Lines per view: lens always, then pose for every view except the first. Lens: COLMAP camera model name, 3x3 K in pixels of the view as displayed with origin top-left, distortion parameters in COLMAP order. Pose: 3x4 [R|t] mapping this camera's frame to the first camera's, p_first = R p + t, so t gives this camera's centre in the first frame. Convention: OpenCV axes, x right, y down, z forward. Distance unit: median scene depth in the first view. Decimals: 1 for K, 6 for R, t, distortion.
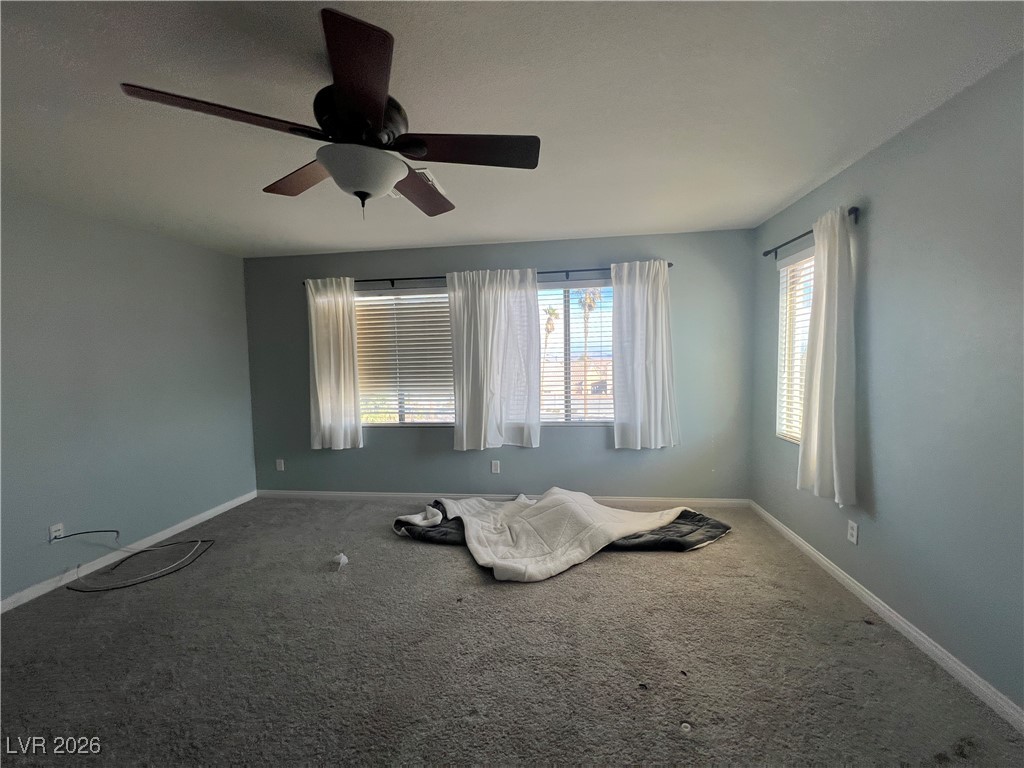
lens RADIAL K [[409.5, 0, 516.2], [0, 409.5, 388.5], [0, 0, 1]] dist [-0.002239, 0.000578]
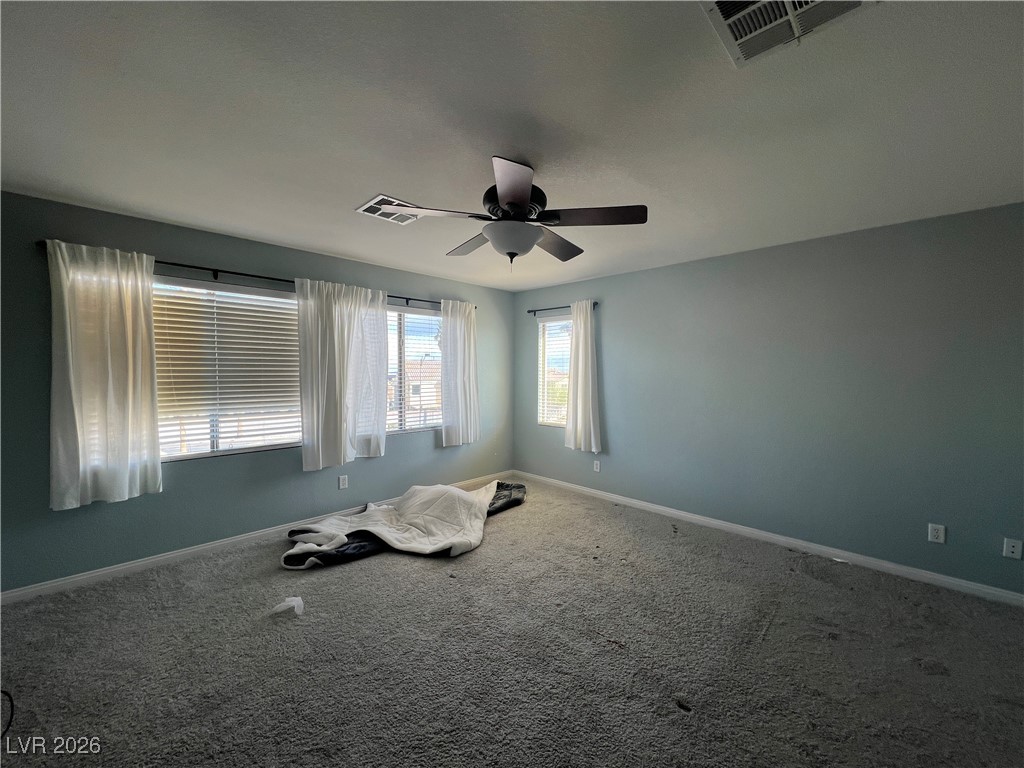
lens RADIAL K [[409.5, 0, 508.7], [0, 409.5, 389.7], [0, 0, 1]] dist [-0.002239, 0.000578]
pose [[0.613420, -0.010210, 0.789691, -0.613601], [0.040095, 0.999030, -0.018228, 0.003503], [-0.788738, 0.042844, 0.613234, 0.075866]]
